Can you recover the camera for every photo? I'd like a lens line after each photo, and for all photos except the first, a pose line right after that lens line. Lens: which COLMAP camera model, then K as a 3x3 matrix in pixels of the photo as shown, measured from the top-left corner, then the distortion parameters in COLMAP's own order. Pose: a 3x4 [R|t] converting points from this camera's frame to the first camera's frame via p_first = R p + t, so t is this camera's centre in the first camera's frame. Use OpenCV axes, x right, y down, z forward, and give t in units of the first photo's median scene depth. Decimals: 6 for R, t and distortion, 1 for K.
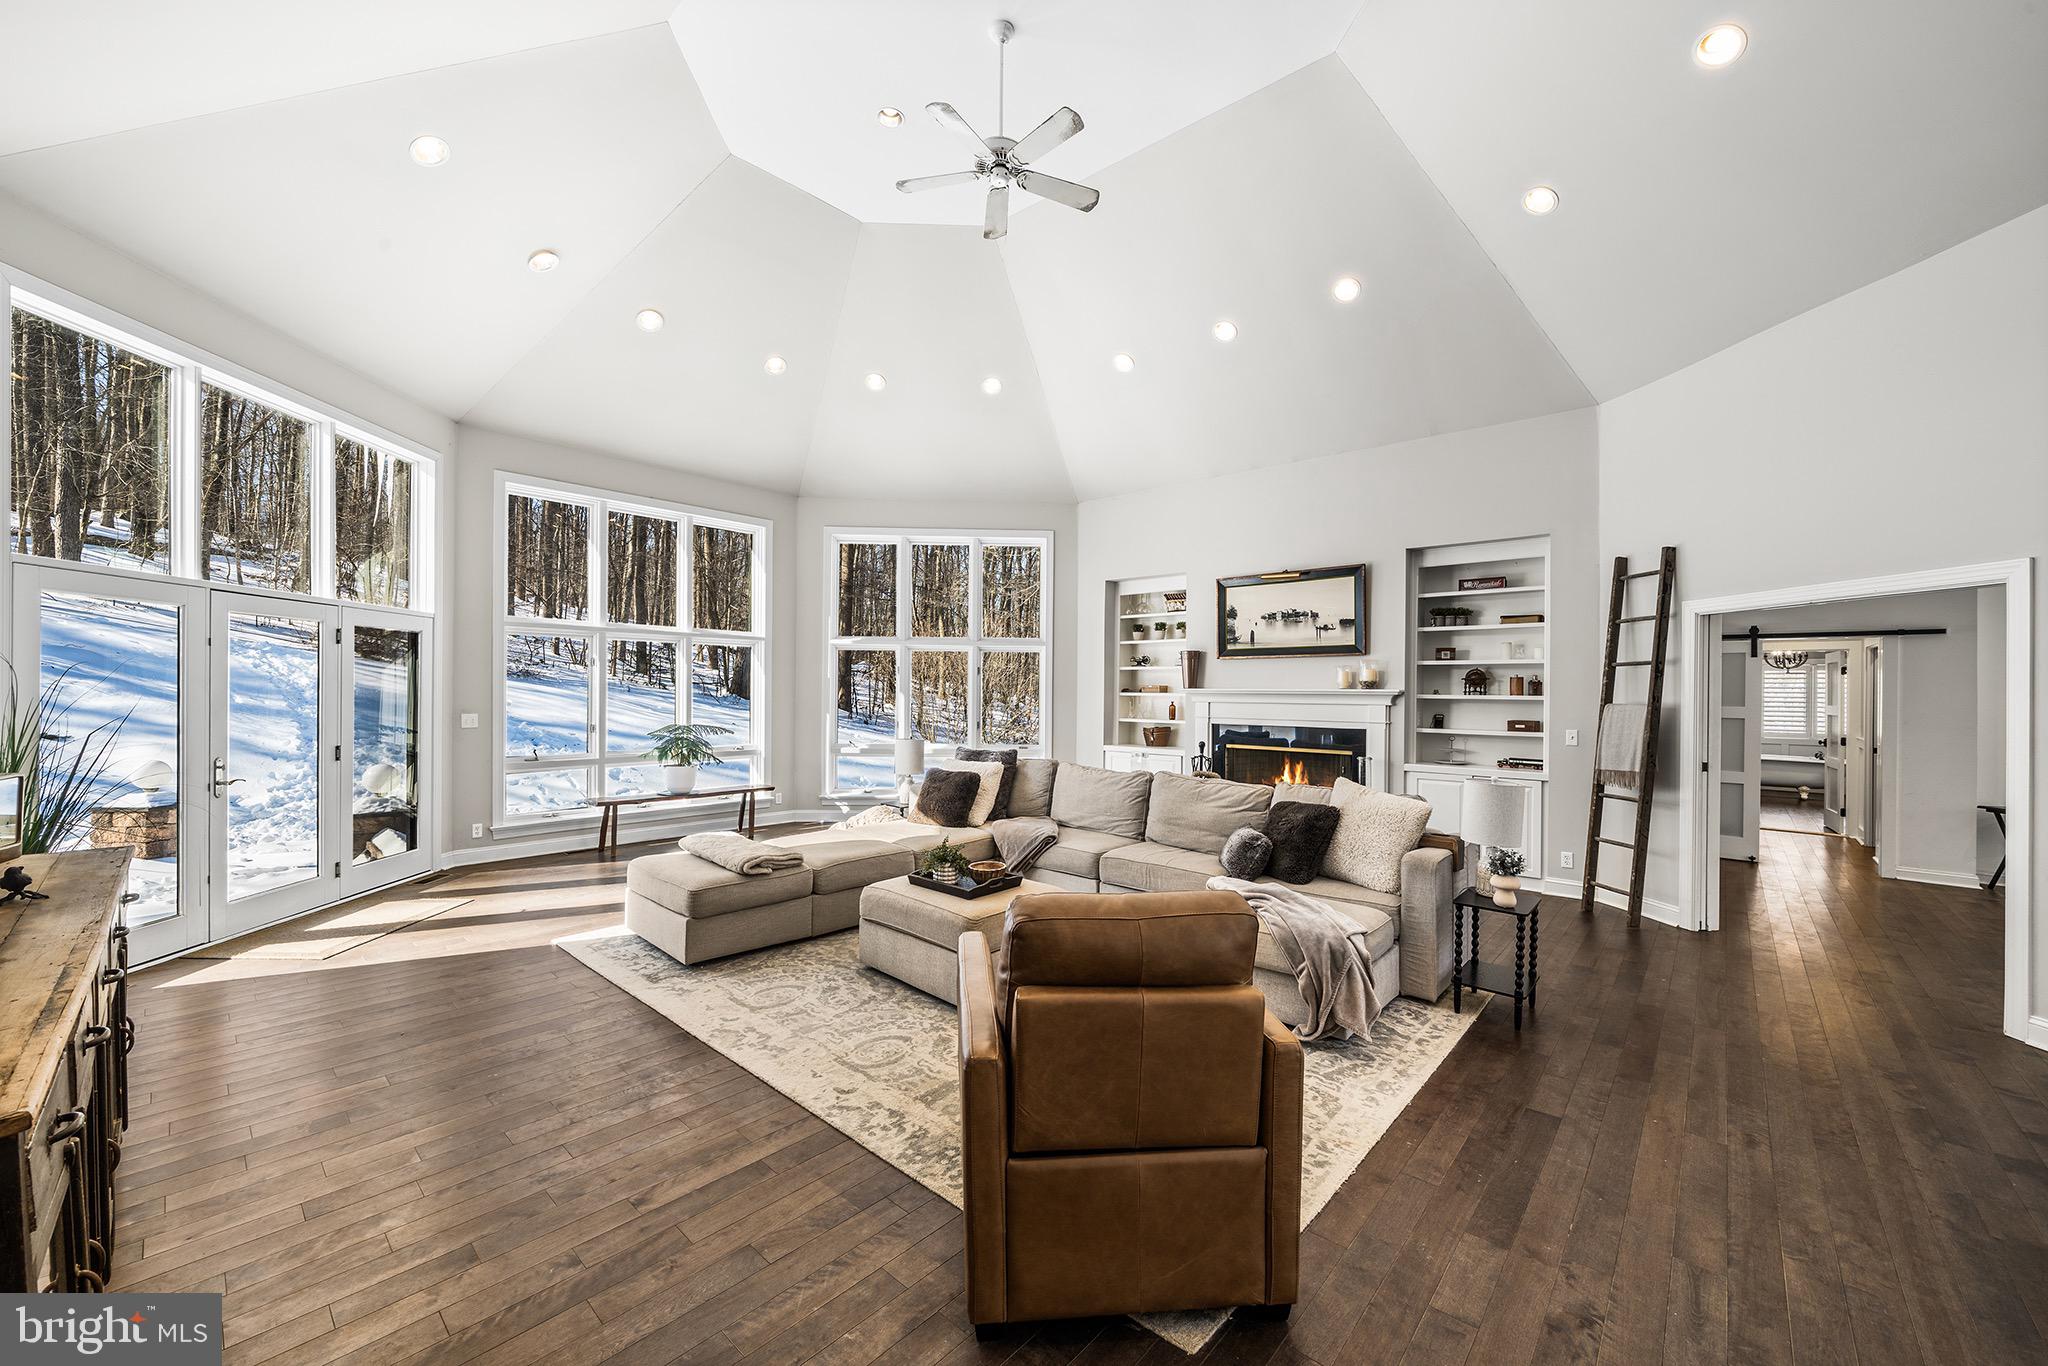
lens RADIAL K [[766.6, 0, 1028.2], [0, 766.6, 694.2], [0, 0, 1]] dist [-0.002385, -0.000097]
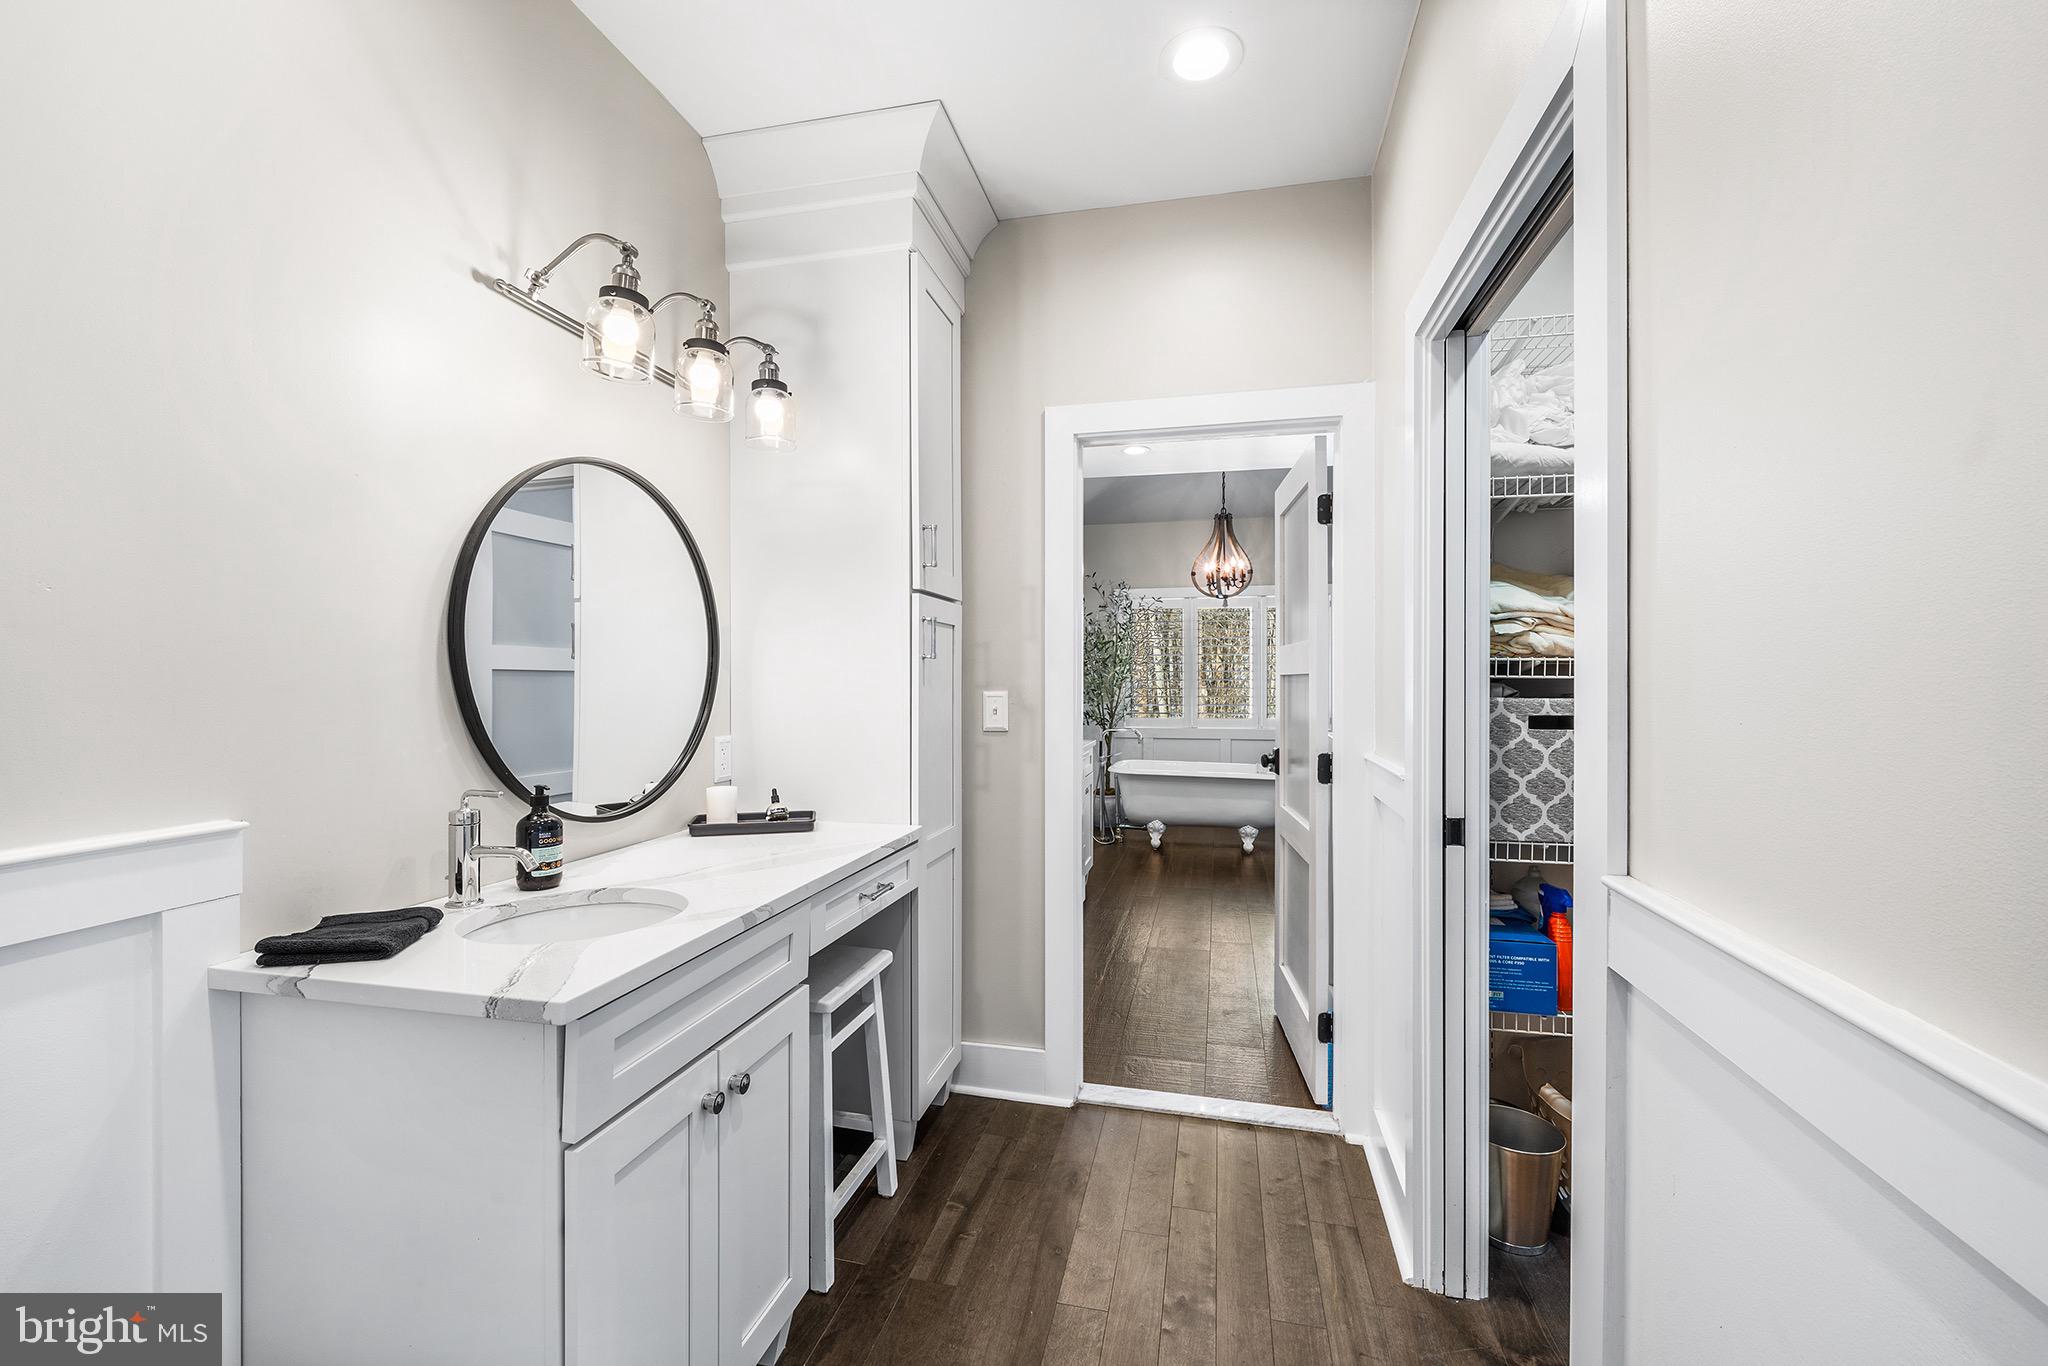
lens RADIAL K [[814.0, 0, 1026.5], [0, 814.0, 681.4], [0, 0, 1]] dist [0.001268, -0.000010]
pose [[0.875920, -0.005892, 0.482420, 0.827162], [0.004367, 0.999981, 0.004285, 0.030785], [-0.482436, -0.001646, 0.875930, 0.791028]]
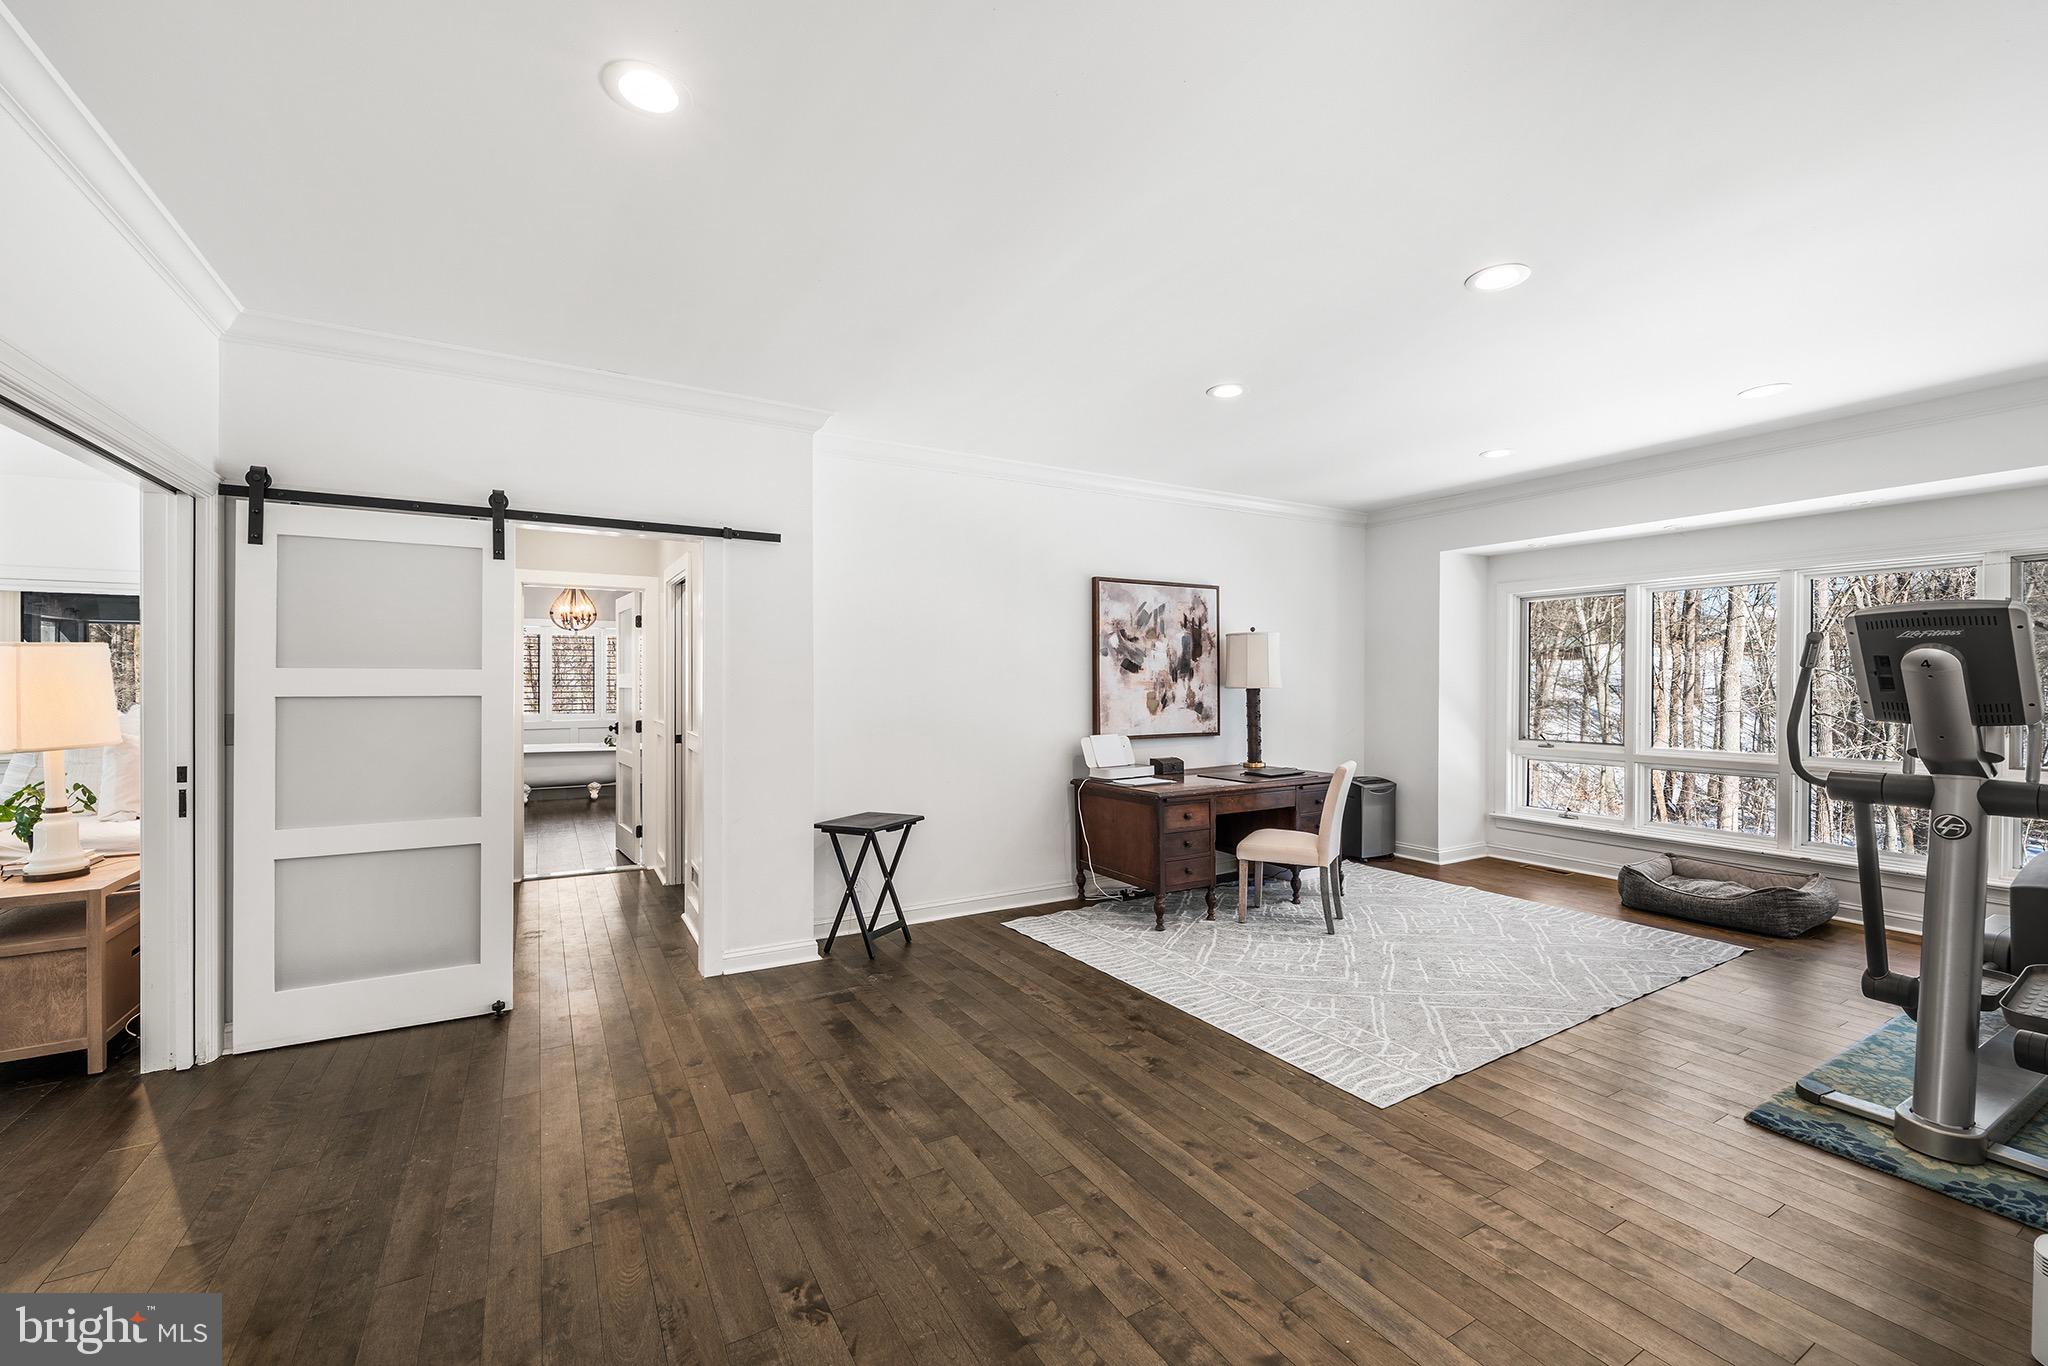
lens RADIAL K [[814.0, 0, 1020.7], [0, 814.0, 682.2], [0, 0, 1]] dist [0.001268, -0.000010]
pose [[0.294156, -0.010969, 0.955694, 0.478163], [0.000474, 0.999936, 0.011330, 0.015599], [-0.955757, -0.002880, 0.294143, 0.465323]]
